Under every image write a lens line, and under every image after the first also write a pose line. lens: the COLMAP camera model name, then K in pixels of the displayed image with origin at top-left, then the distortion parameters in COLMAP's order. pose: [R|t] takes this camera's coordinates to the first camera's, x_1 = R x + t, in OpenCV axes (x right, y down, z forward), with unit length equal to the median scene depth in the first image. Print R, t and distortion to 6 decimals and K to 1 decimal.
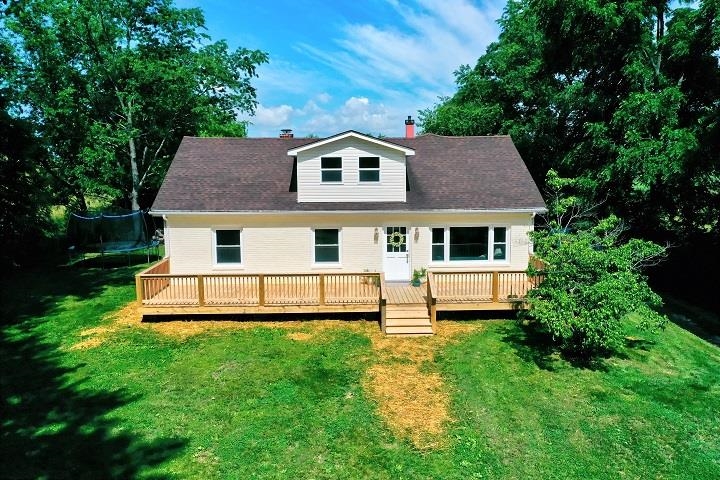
lens RADIAL K [[571.9, 0, 362.1], [0, 571.9, 237.4], [0, 0, 1]] dist [0.006367, 0.003611]
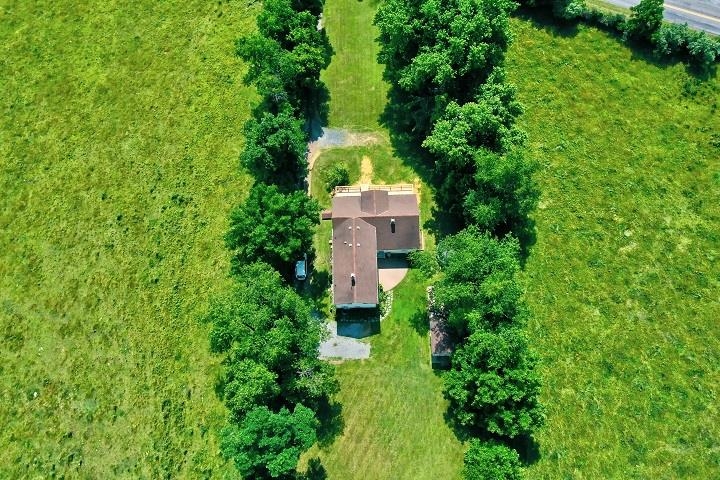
lens RADIAL K [[571.9, 0, 362.1], [0, 571.9, 237.4], [0, 0, 1]] dist [0.006367, 0.003611]
pose [[-0.999684, -0.003562, 0.024893, -0.034685], [0.023605, 0.208318, 0.977776, -4.571650], [-0.008668, 0.978055, -0.208168, 2.302333]]
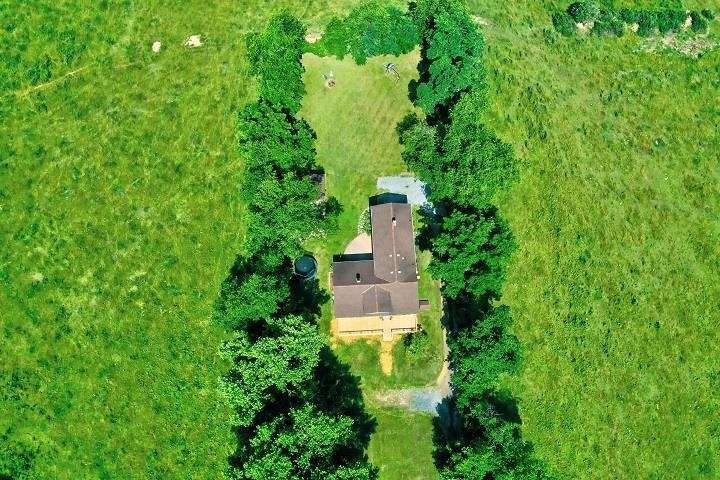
lens RADIAL K [[571.9, 0, 362.1], [0, 571.9, 237.4], [0, 0, 1]] dist [0.006367, 0.003611]
pose [[0.999718, -0.020633, -0.011725, -0.073769], [0.019037, 0.402190, 0.915358, -4.576704], [-0.014171, -0.915324, 0.402469, -0.298886]]
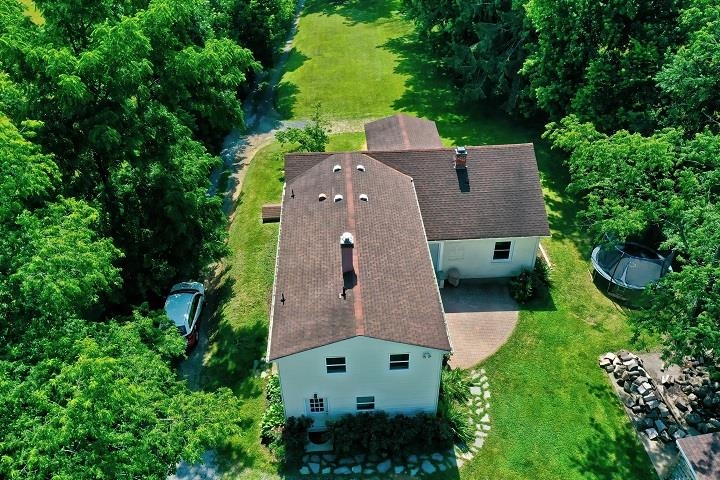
lens RADIAL K [[577.0, 0, 360.0], [0, 577.0, 240.0], [0, 0, 1]] dist [0.002275, 0.003233]
pose [[-0.999715, 0.023744, -0.002571, 0.118168], [0.015168, 0.714379, 0.699594, -1.138202], [0.018448, 0.699356, -0.714536, 2.506088]]
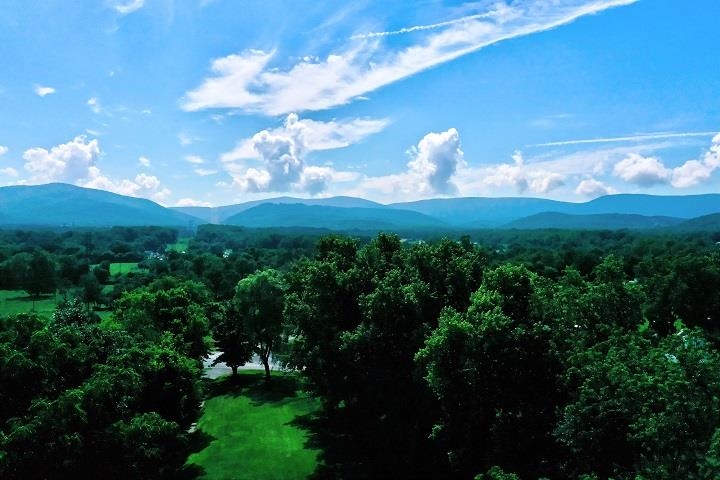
lens RADIAL K [[571.9, 0, 362.1], [0, 571.9, 237.4], [0, 0, 1]] dist [0.006367, 0.003611]
pose [[-0.981046, 0.002283, -0.193762, 0.189389], [-0.023162, 0.991380, 0.128955, -1.137745], [0.192386, 0.130999, -0.972536, 2.571145]]
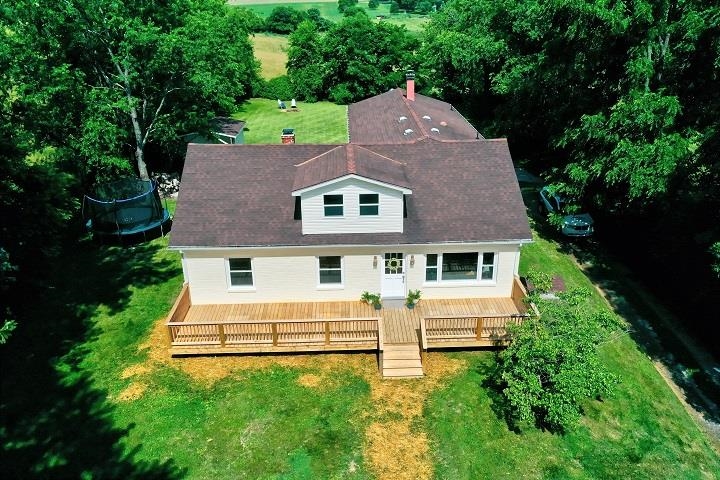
lens RADIAL K [[571.9, 0, 362.1], [0, 571.9, 237.4], [0, 0, 1]] dist [0.006367, 0.003611]
pose [[0.999996, -0.002522, -0.000944, 0.000670], [0.002686, 0.959706, 0.280995, -0.360193], [0.000198, -0.280996, 0.959709, -0.038426]]
